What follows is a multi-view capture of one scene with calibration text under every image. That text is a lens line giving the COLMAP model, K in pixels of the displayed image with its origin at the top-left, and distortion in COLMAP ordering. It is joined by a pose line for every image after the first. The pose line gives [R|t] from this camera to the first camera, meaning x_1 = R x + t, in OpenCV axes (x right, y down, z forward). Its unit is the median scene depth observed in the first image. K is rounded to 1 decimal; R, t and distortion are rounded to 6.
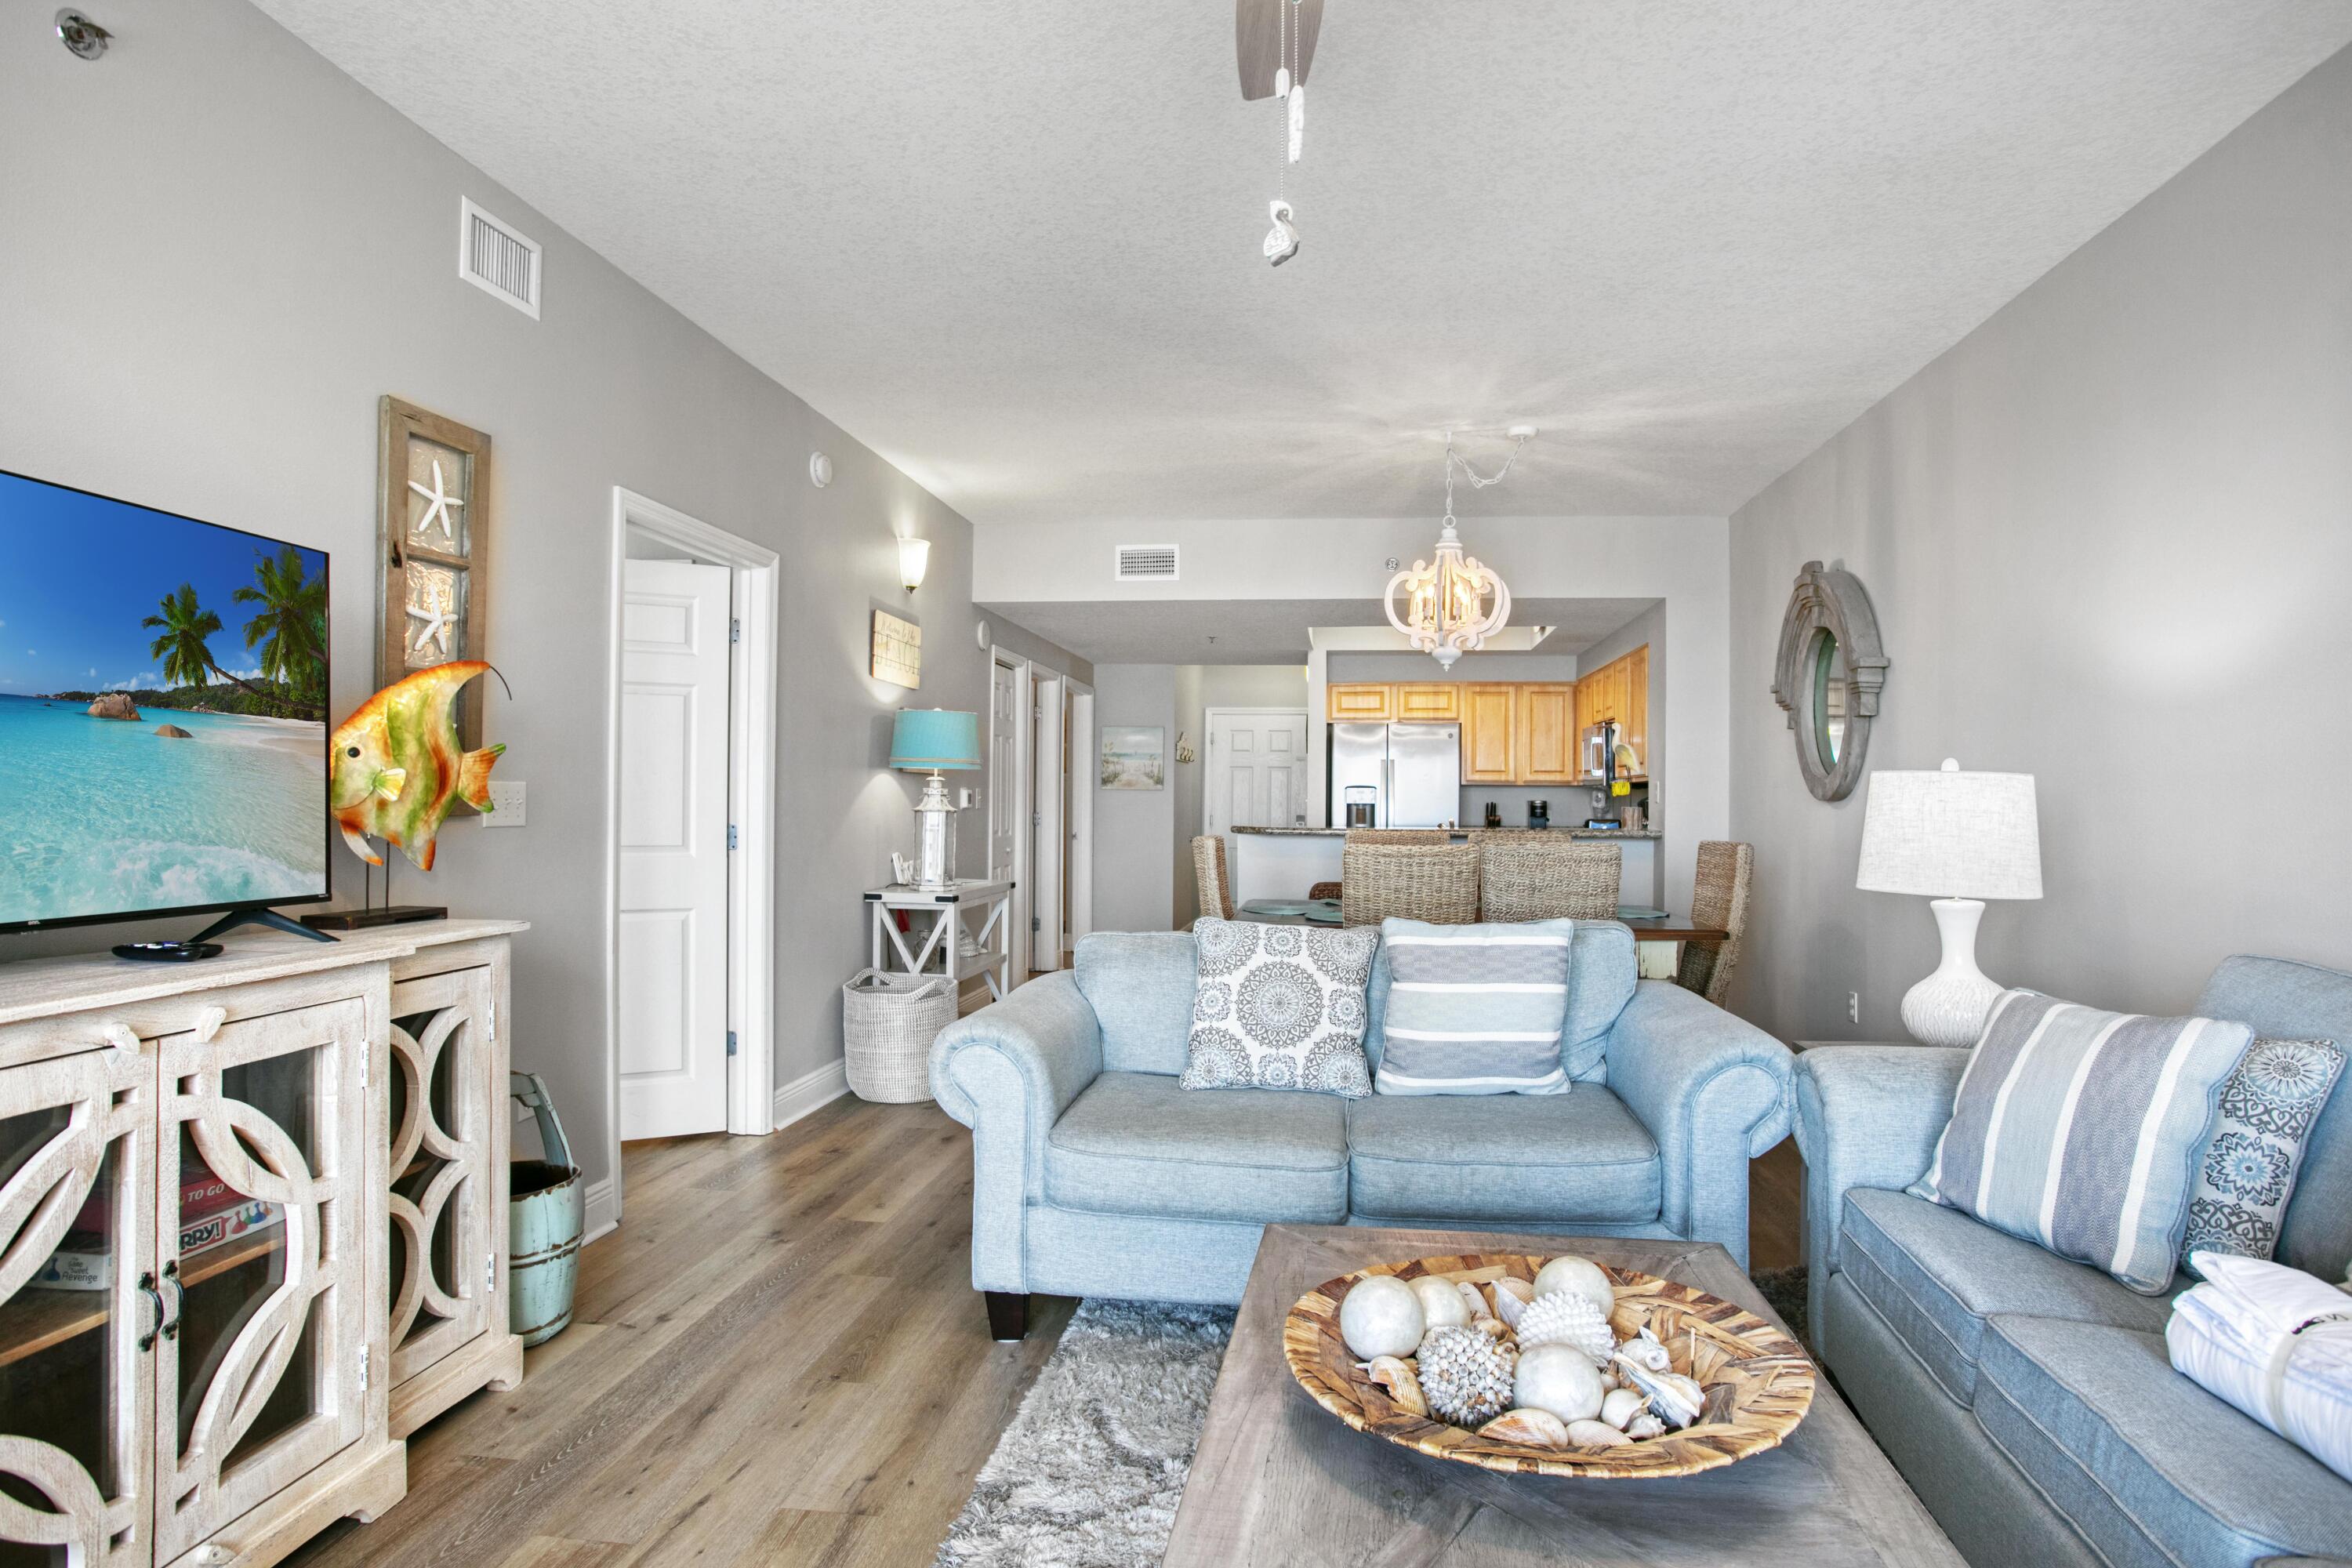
lens RADIAL K [[1312.6, 0, 1182.2], [0, 1312.6, 784.7], [0, 0, 1]] dist [0.001372, 0.009937]
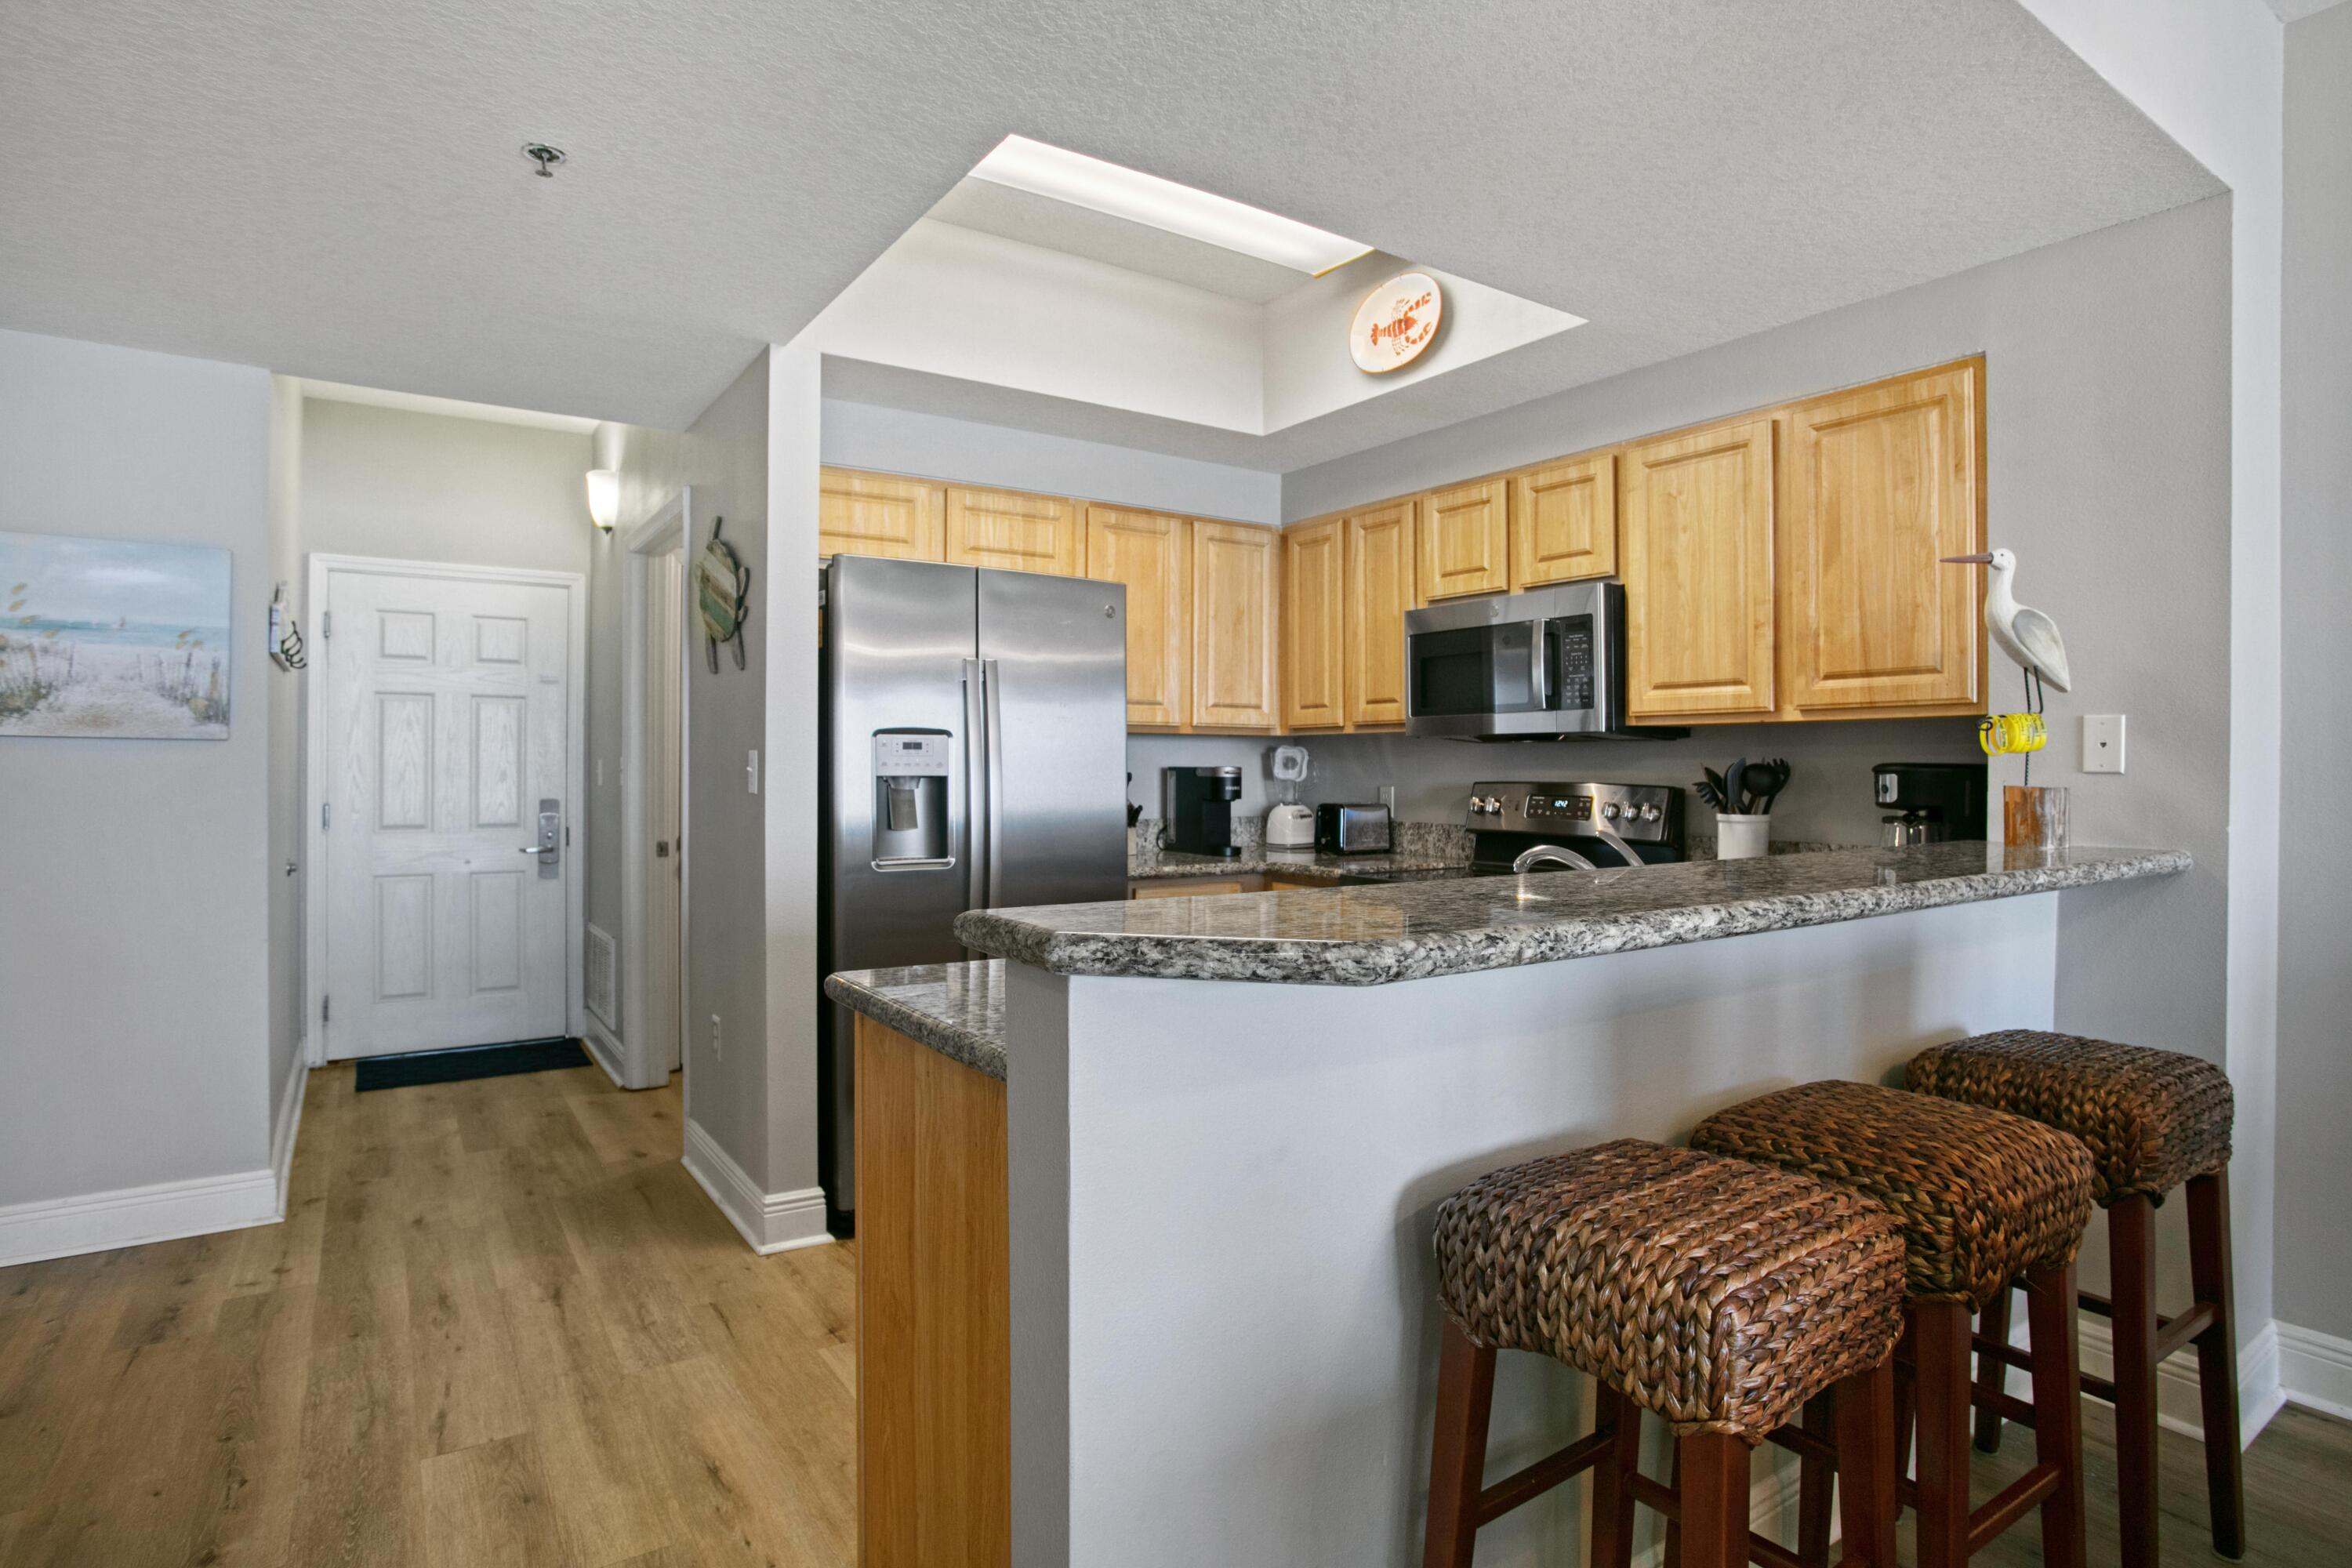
lens RADIAL K [[1234.9, 0, 1183.3], [0, 1234.9, 773.1], [0, 0, 1]] dist [-0.051312, 0.007904]
pose [[0.733768, -0.009775, 0.679330, -0.046024], [-0.001806, 0.999865, 0.016337, 0.007253], [-0.679398, -0.013214, 0.733651, 0.673199]]
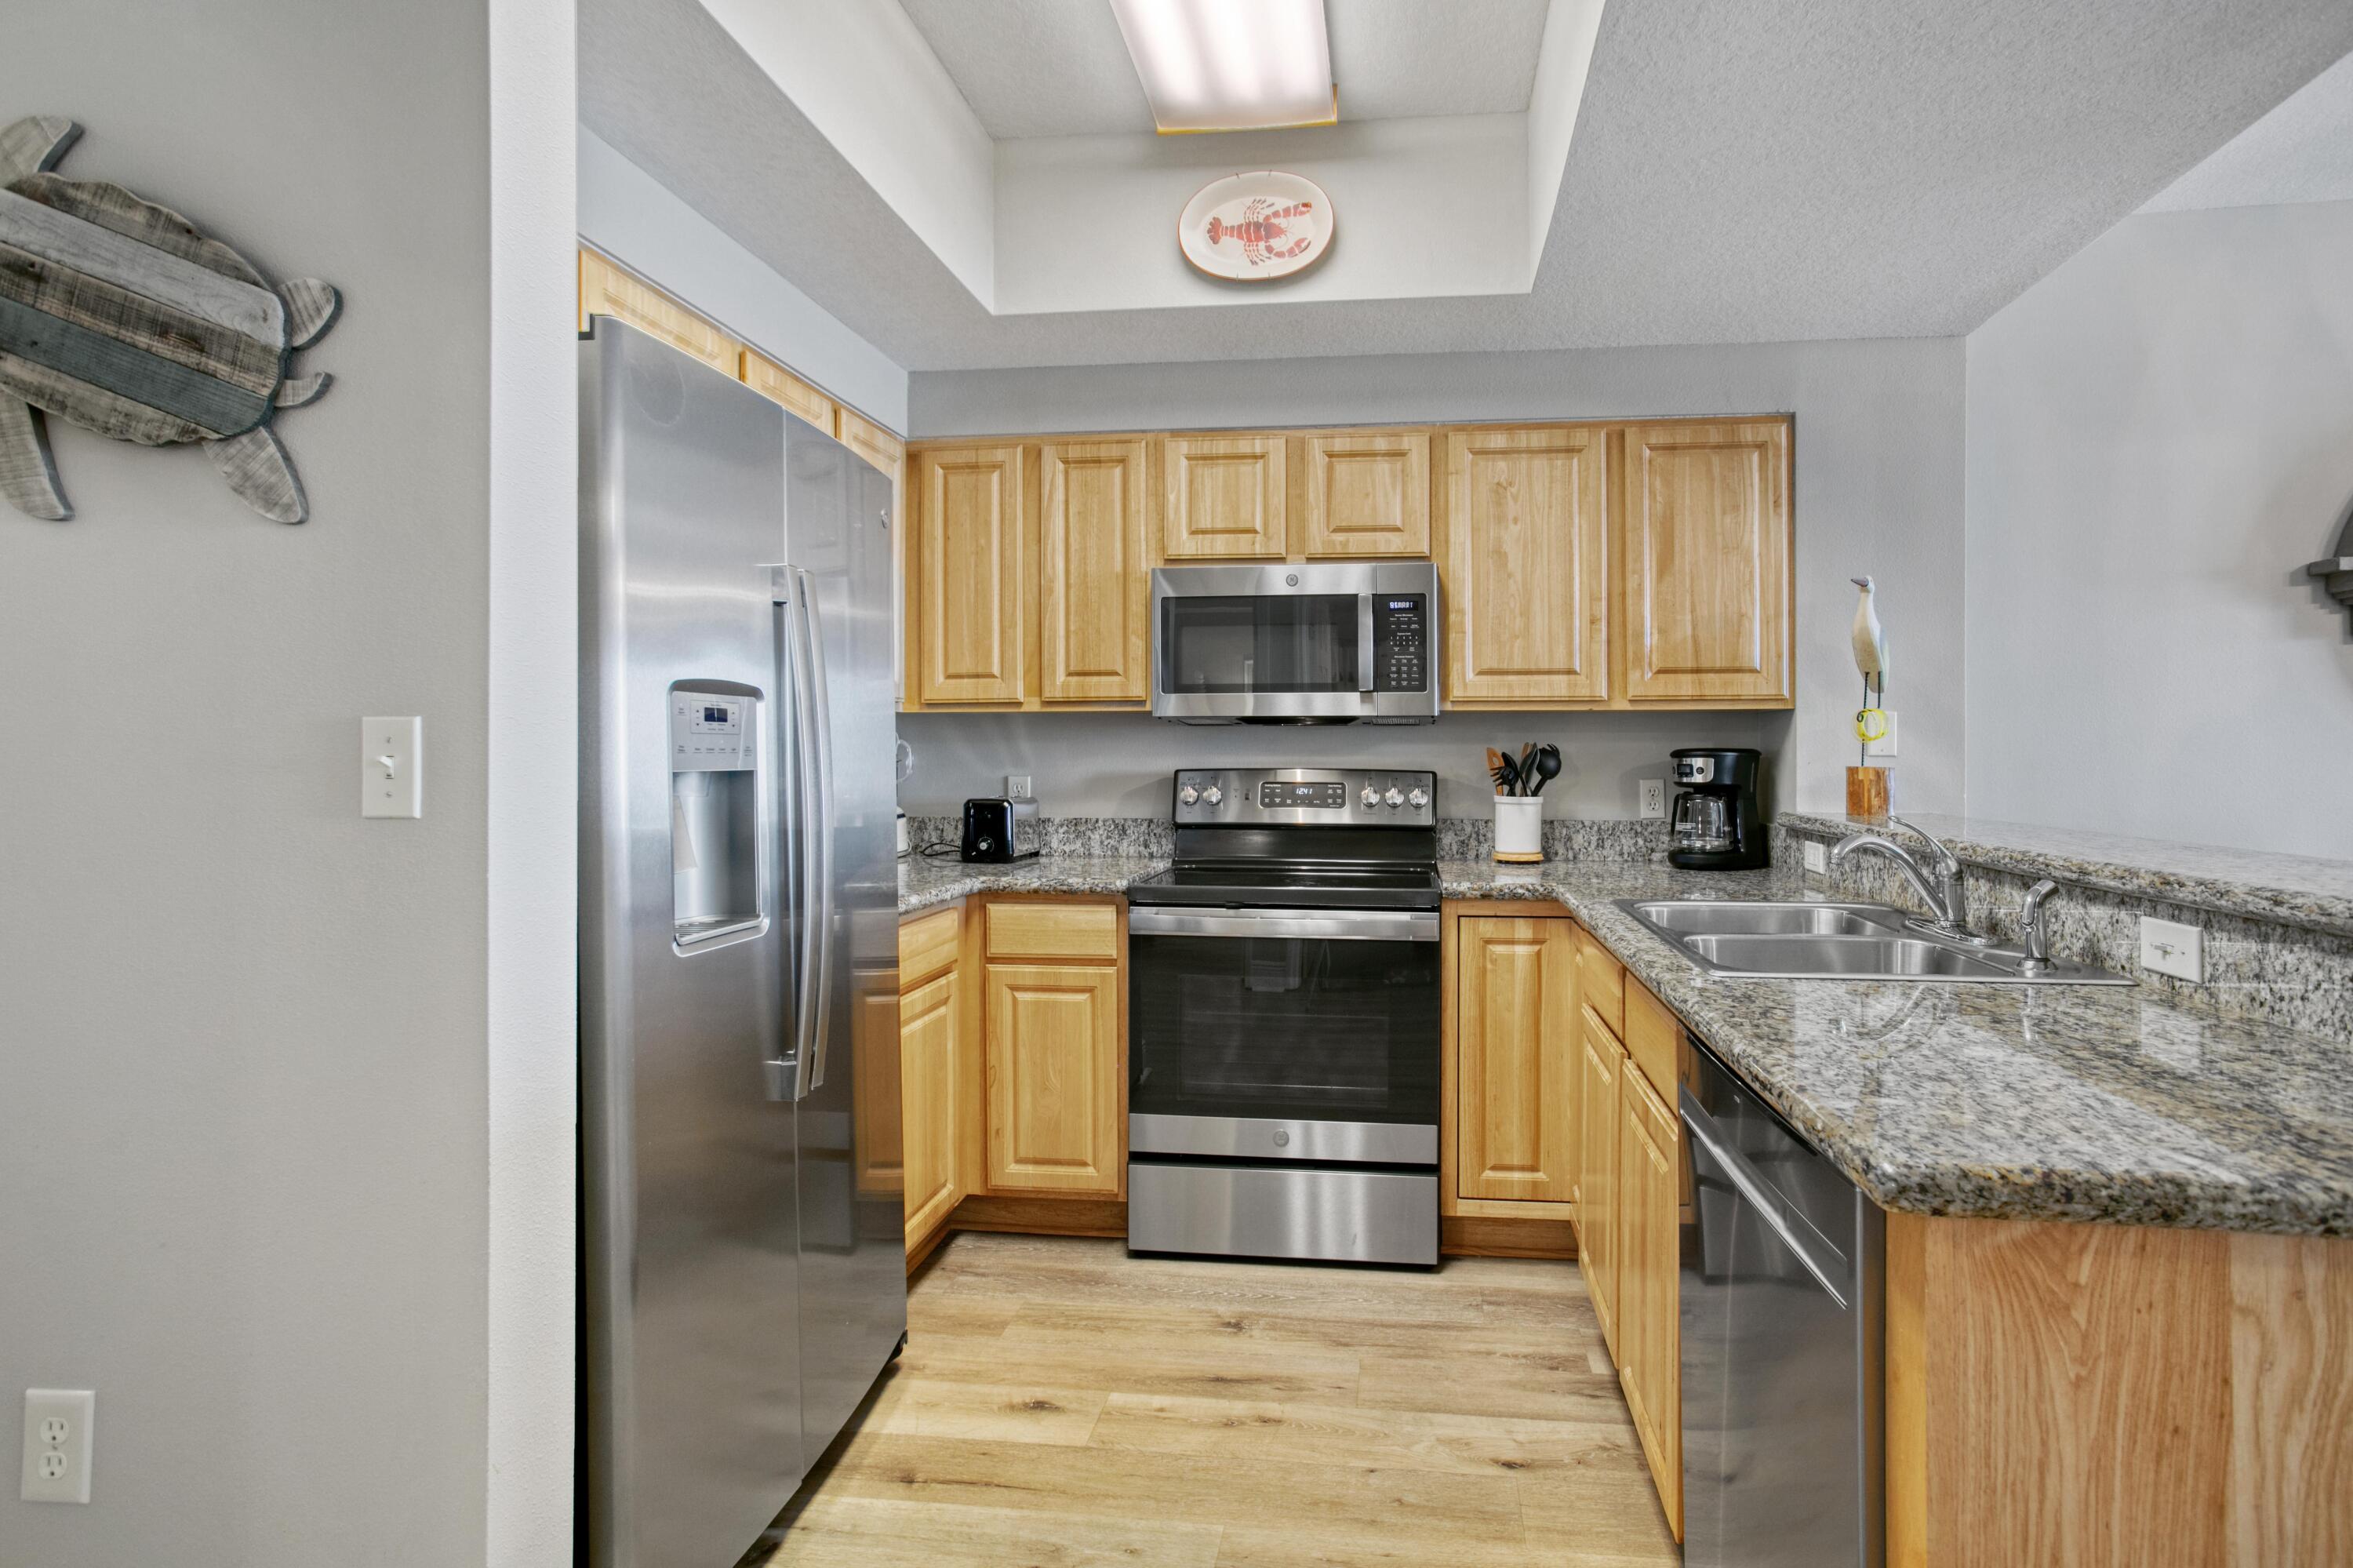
lens RADIAL K [[1163.8, 0, 1277.8], [0, 1163.8, 737.0], [0, 0, 1]] dist [-0.014338, 0.003784]
pose [[-0.048315, 0.005058, 0.998819, -0.040919], [-0.008157, 0.999952, -0.005458, 0.008840], [-0.998799, -0.008411, -0.048272, 0.899421]]
